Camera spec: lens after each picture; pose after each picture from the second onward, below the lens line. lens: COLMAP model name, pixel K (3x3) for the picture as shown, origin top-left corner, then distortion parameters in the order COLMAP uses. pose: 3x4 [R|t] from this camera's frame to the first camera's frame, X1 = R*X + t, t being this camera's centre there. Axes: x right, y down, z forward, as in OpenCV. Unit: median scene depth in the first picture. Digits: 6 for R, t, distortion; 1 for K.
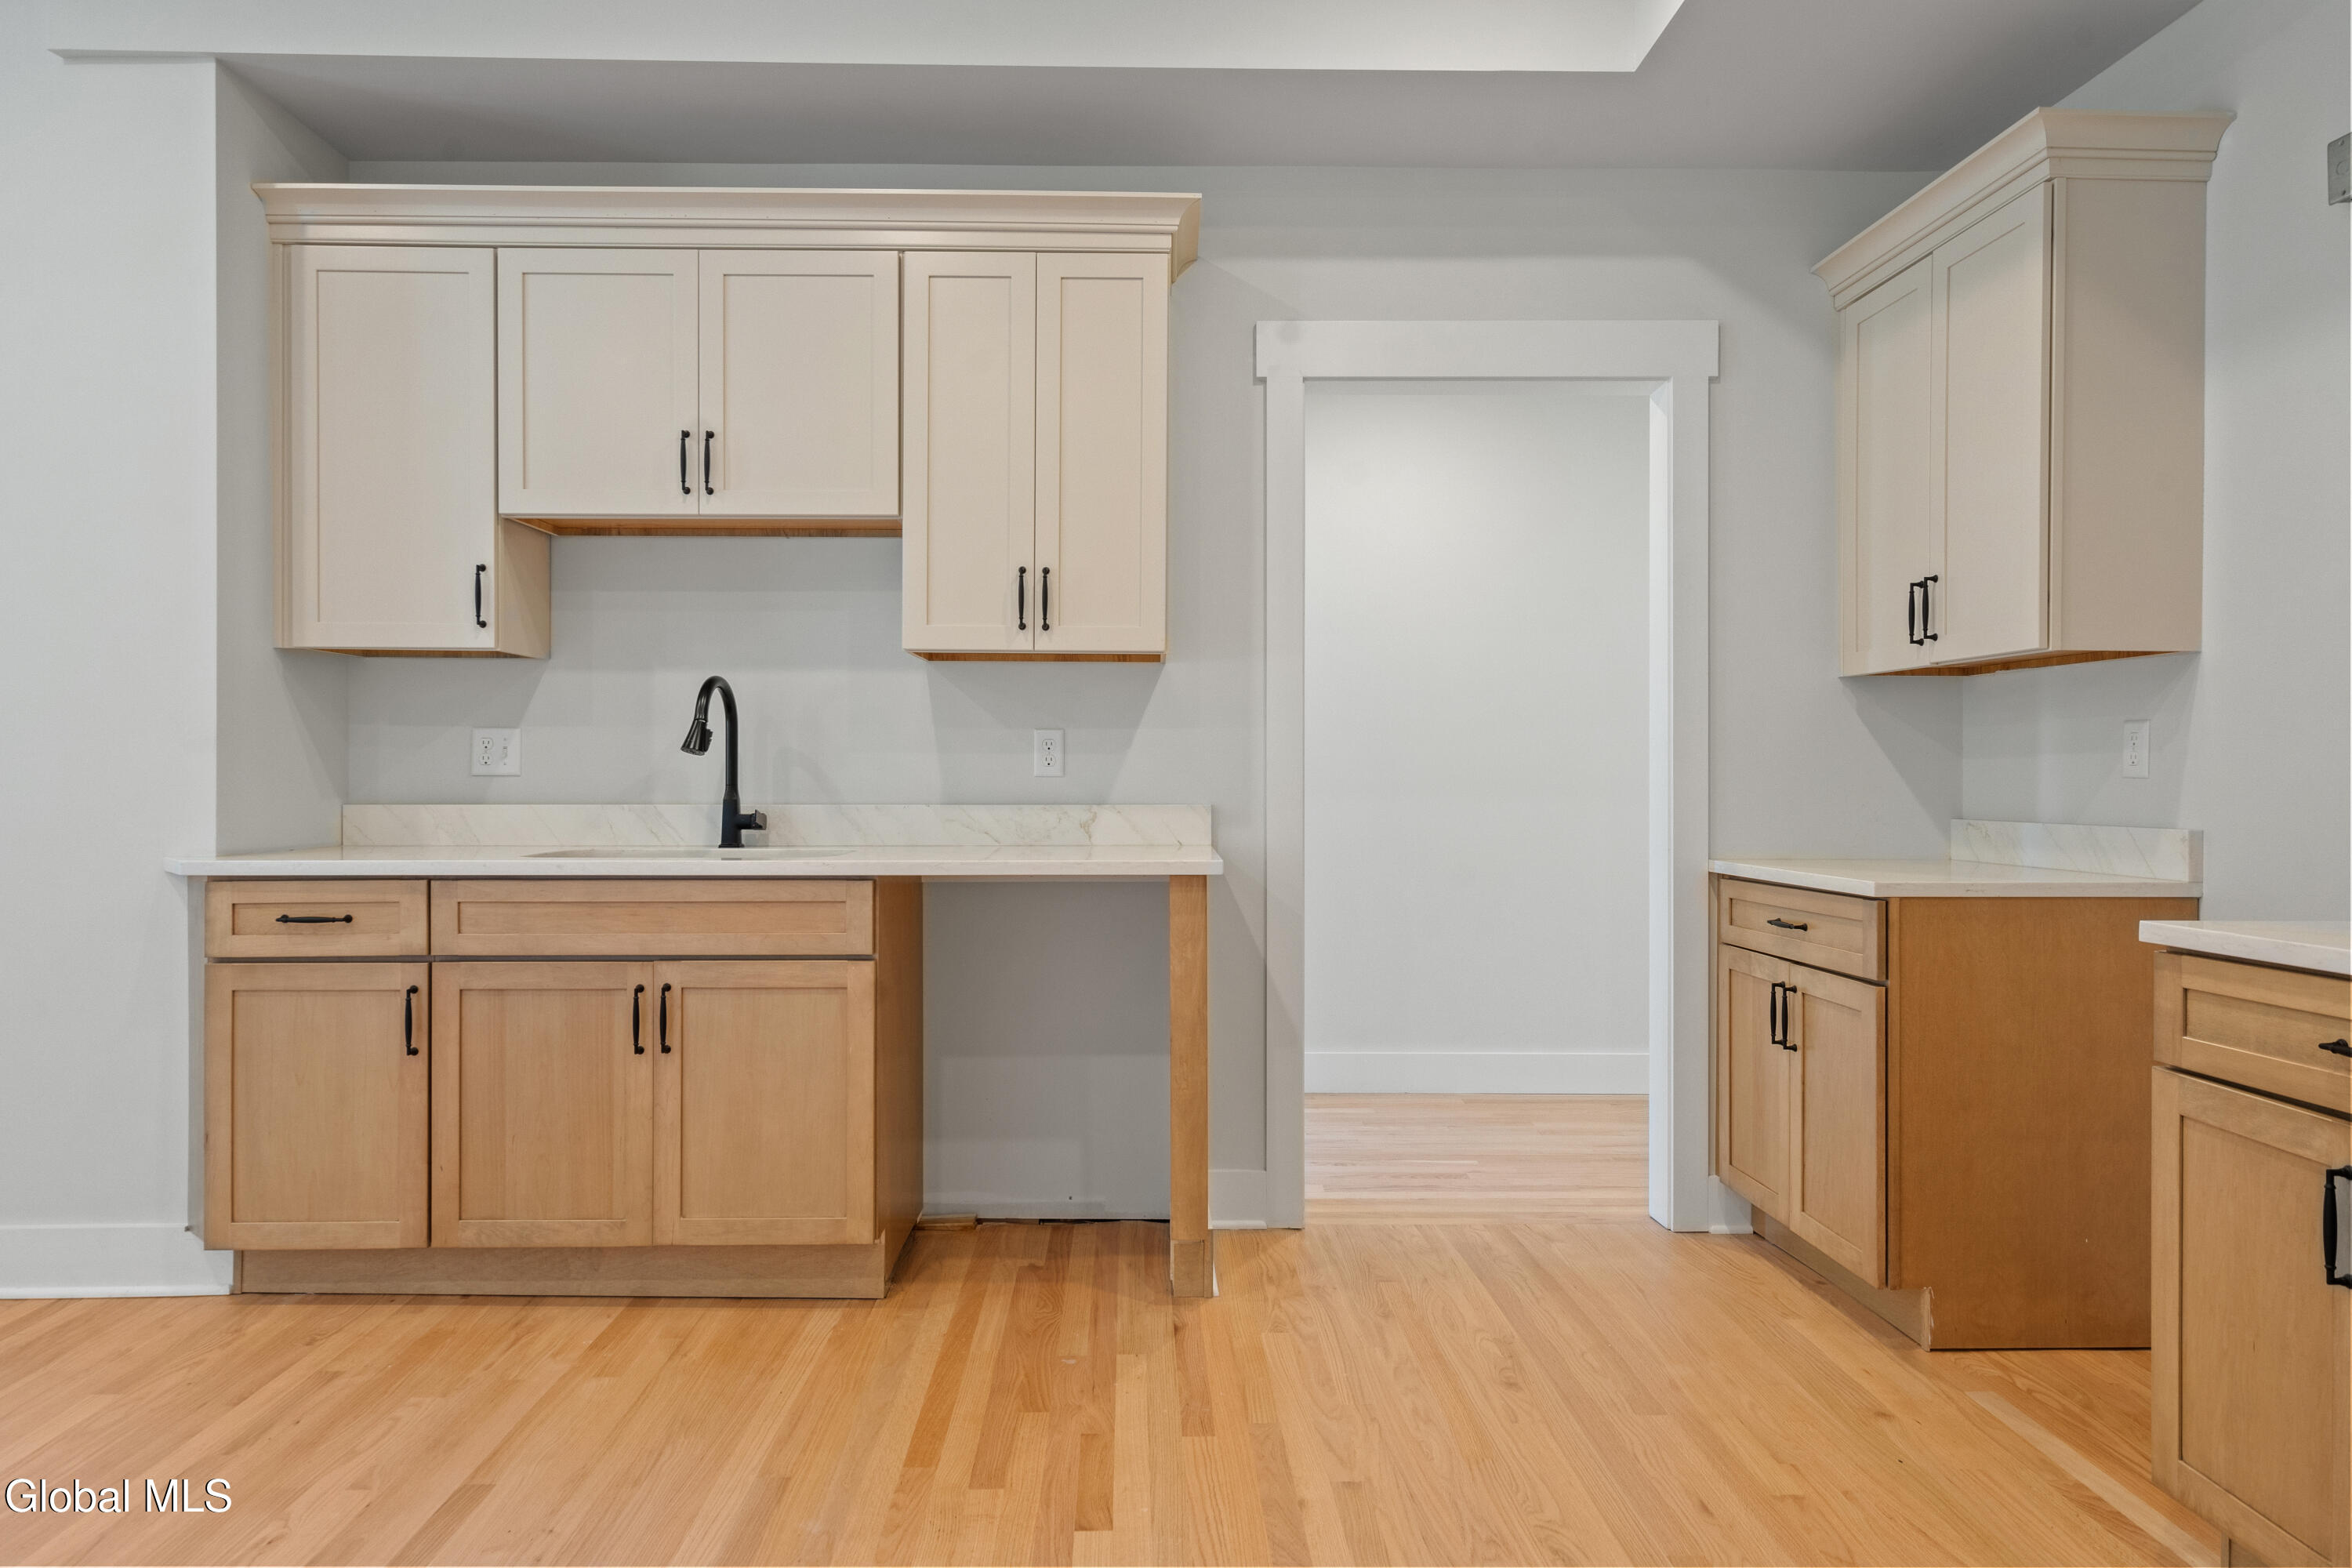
lens RADIAL K [[1538.3, 0, 1184.3], [0, 1538.3, 773.7], [0, 0, 1]] dist [0.011503, 0.004845]
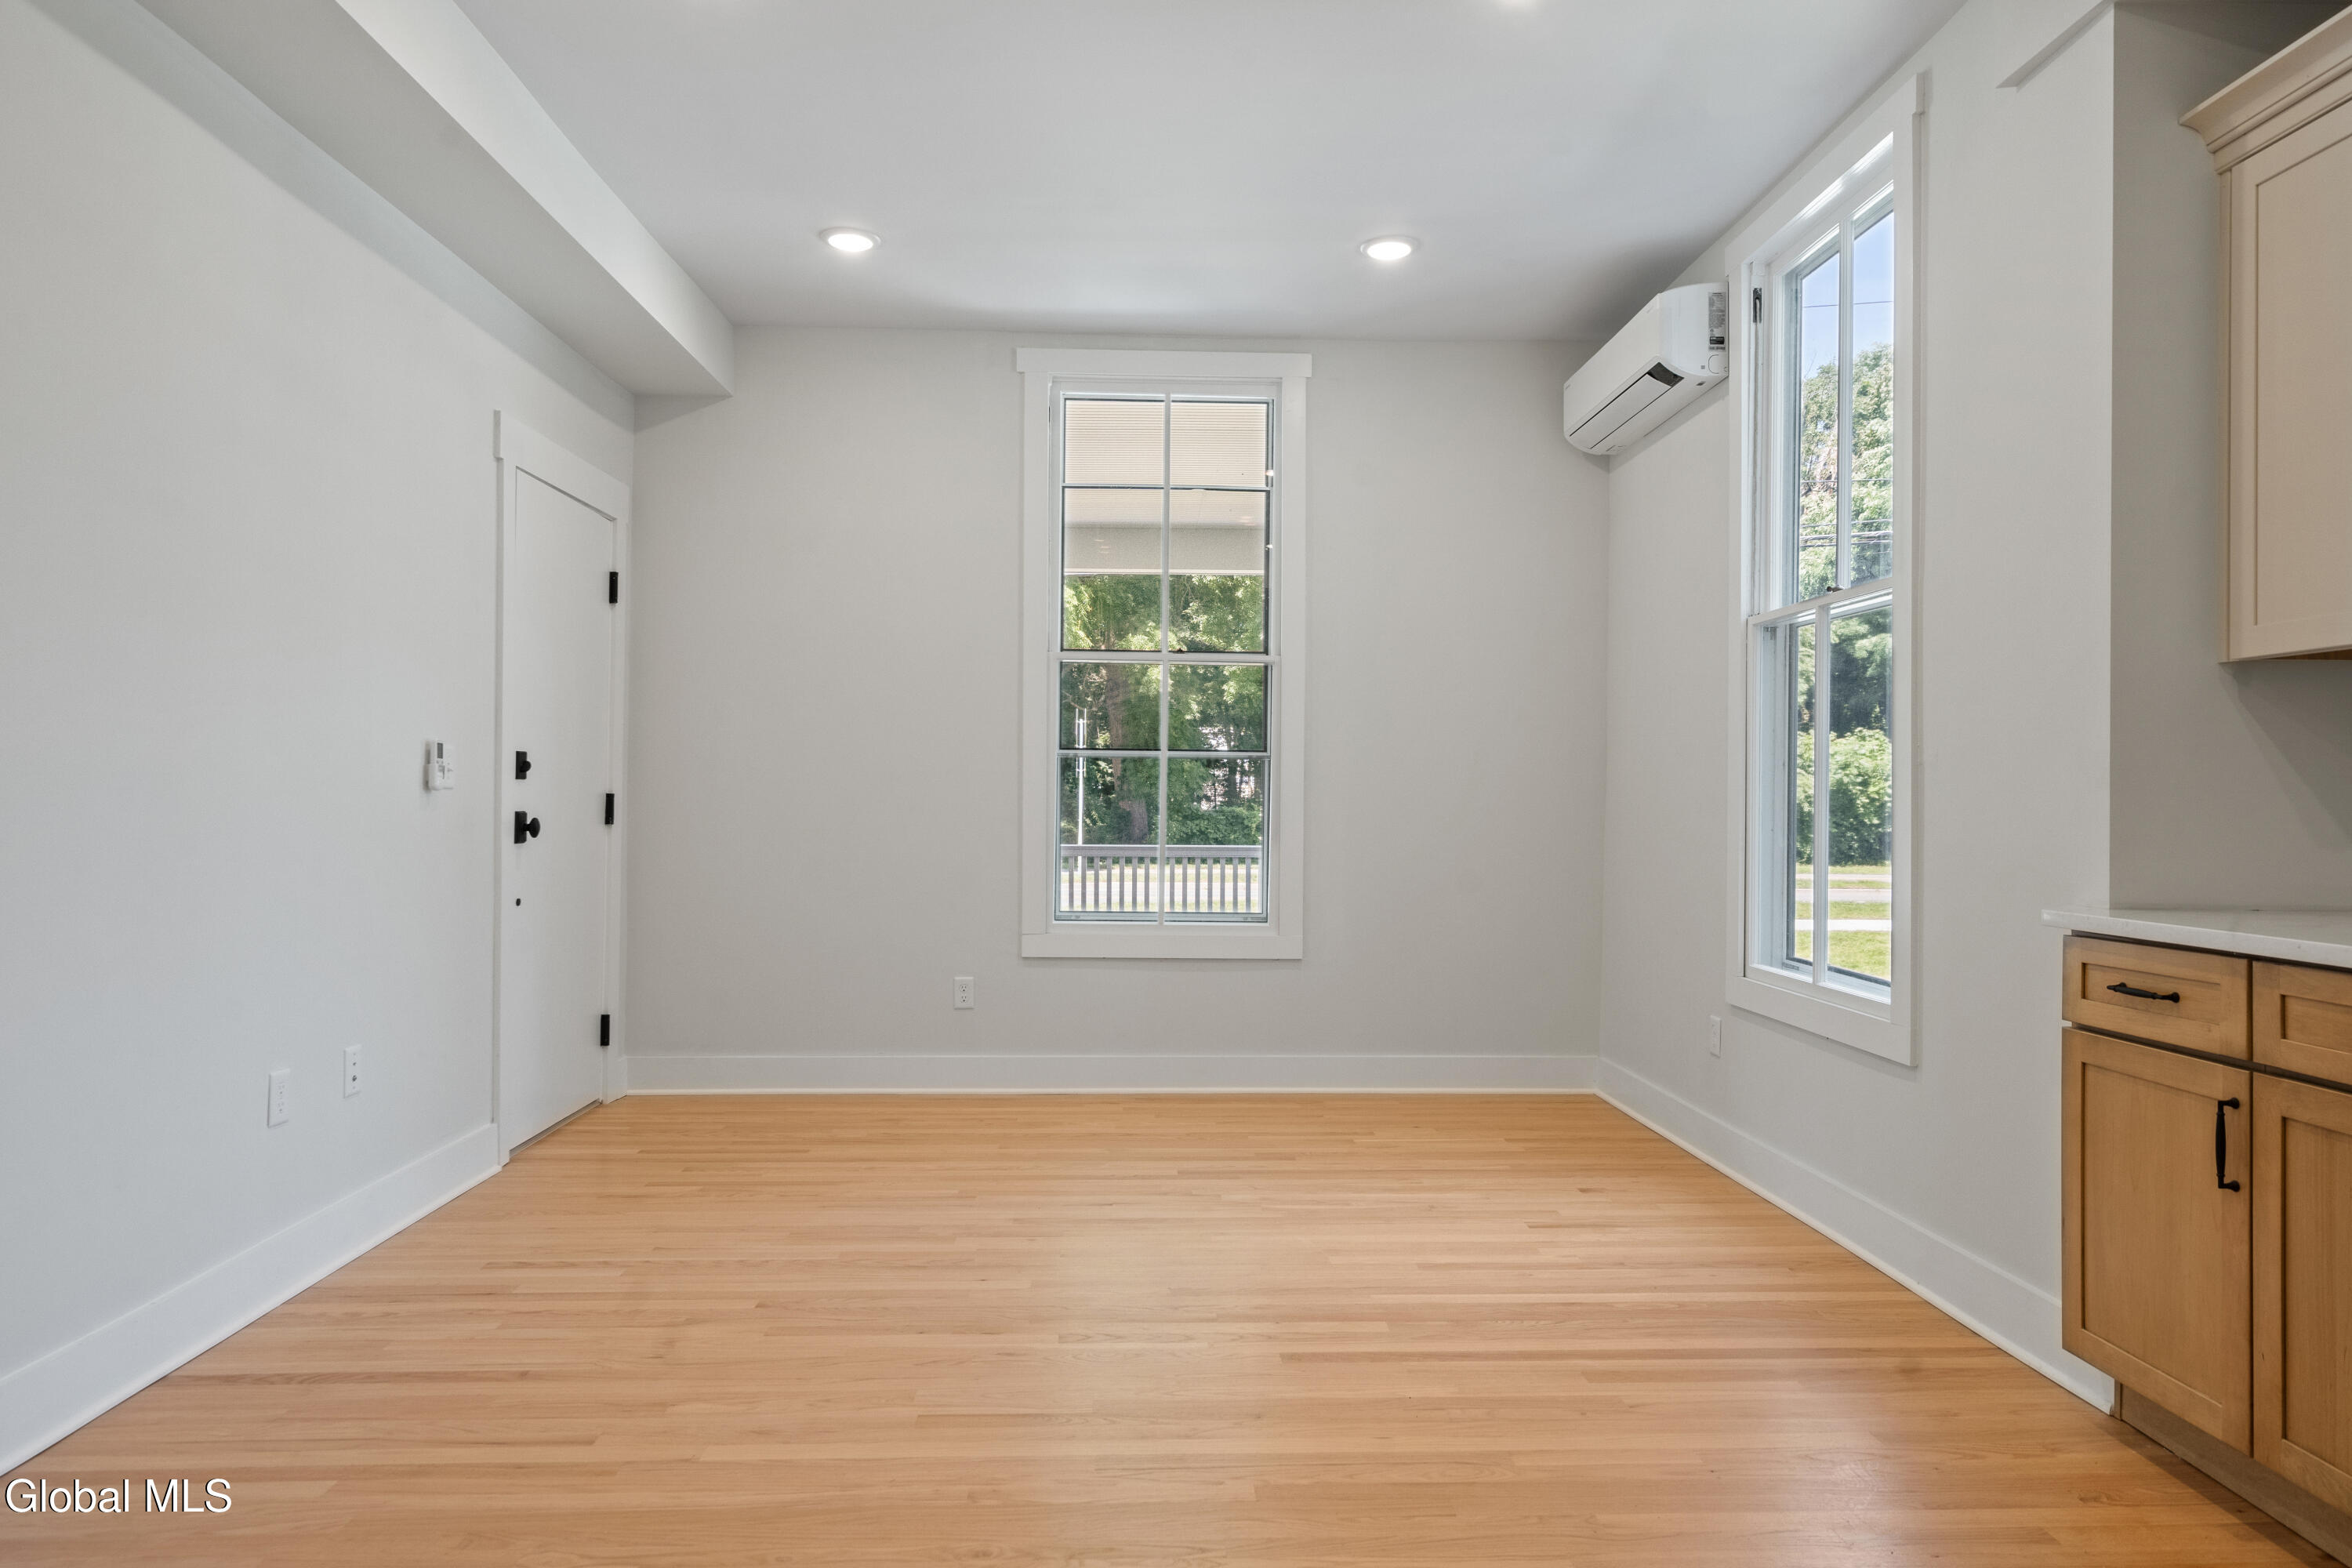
lens RADIAL K [[1538.3, 0, 1182.7], [0, 1538.3, 788.4], [0, 0, 1]] dist [0.011503, 0.004845]
pose [[-0.013392, -0.007530, -0.999882, 0.263568], [-0.012656, 0.999893, -0.007360, -0.001570], [0.999830, 0.012556, -0.013485, 0.494946]]
